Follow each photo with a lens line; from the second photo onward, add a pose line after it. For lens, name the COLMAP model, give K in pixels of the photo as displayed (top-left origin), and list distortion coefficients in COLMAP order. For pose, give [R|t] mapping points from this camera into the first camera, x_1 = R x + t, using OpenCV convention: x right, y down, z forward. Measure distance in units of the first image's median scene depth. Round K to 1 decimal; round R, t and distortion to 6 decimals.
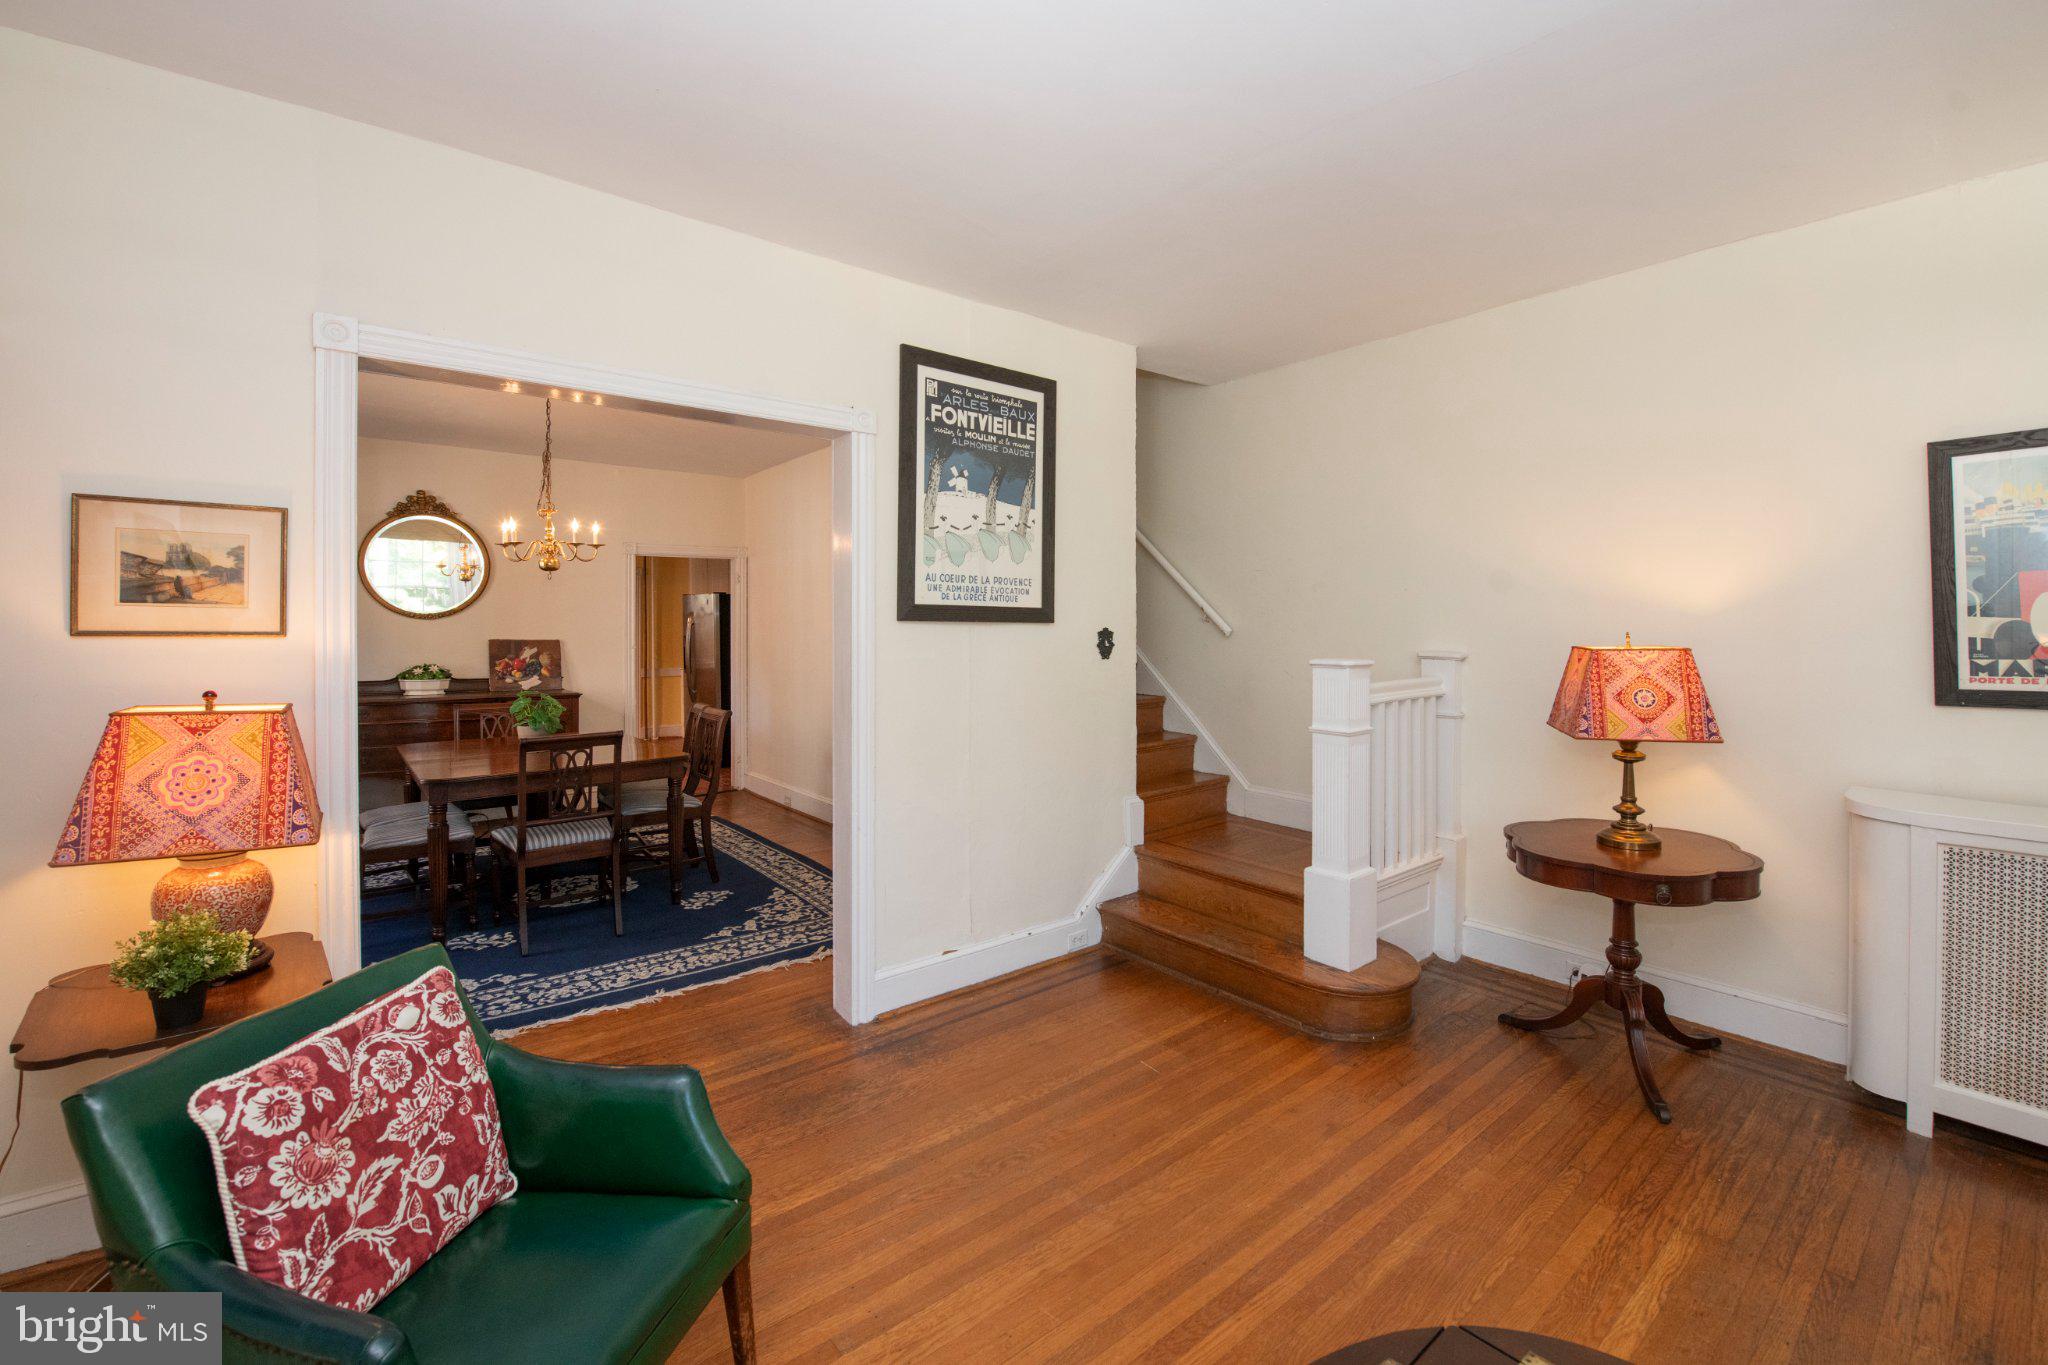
lens RADIAL K [[830.3, 0, 1032.5], [0, 830.3, 622.0], [0, 0, 1]] dist [-0.020347, -0.000394]
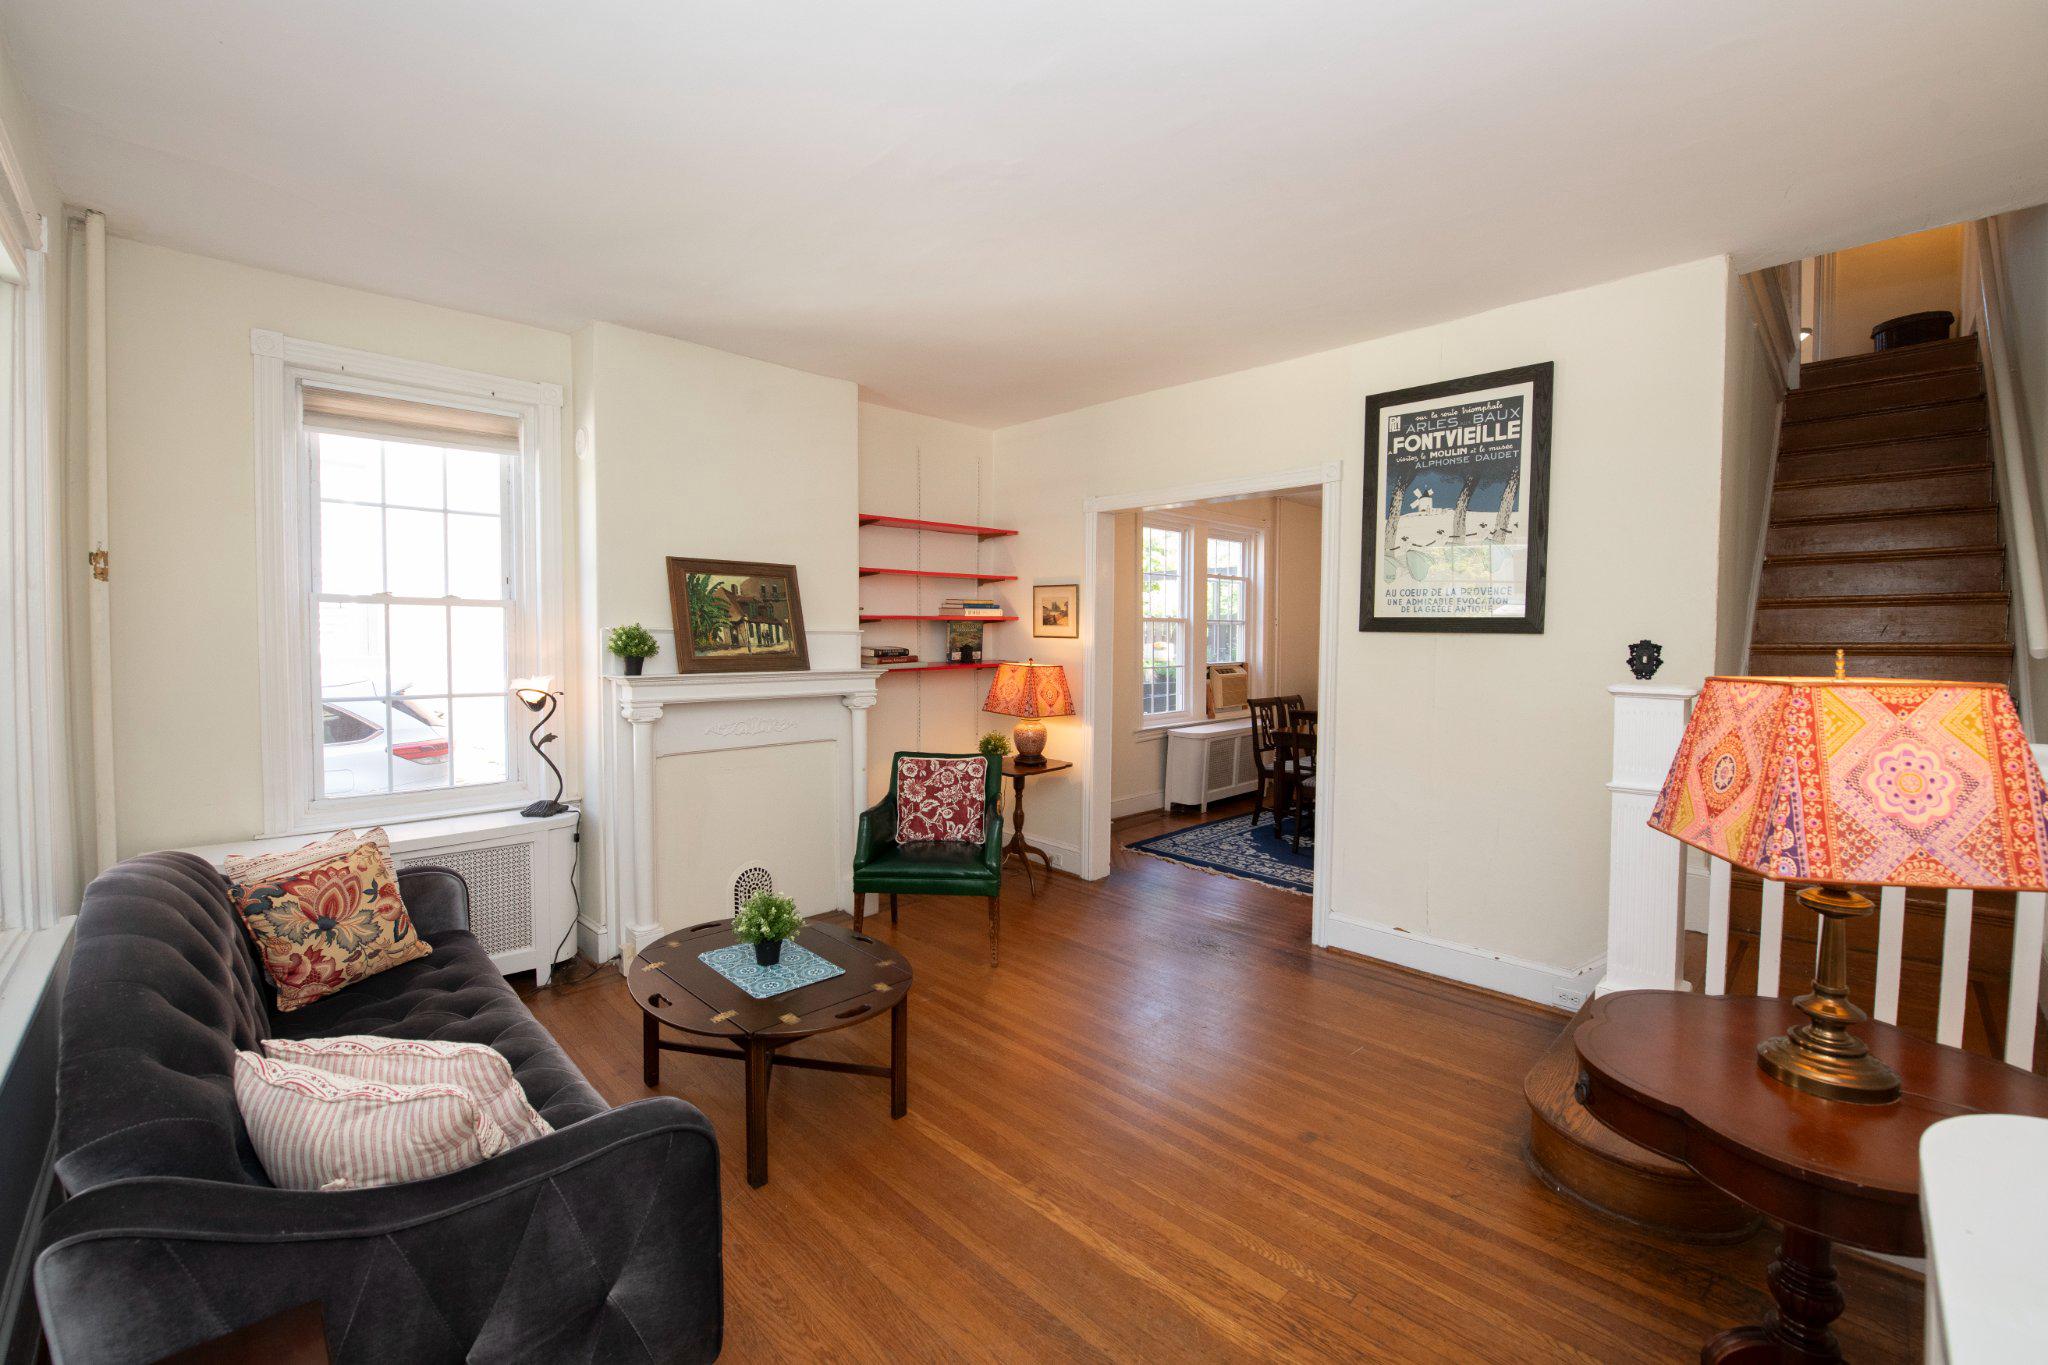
lens RADIAL K [[823.1, 0, 1031.8], [0, 823.1, 652.5], [0, 0, 1]] dist [-0.021426, -0.000368]
pose [[0.117711, 0.022278, -0.992798, 0.933771], [-0.001599, 0.999751, 0.022244, 0.003192], [0.993047, -0.001031, 0.117717, 0.383505]]
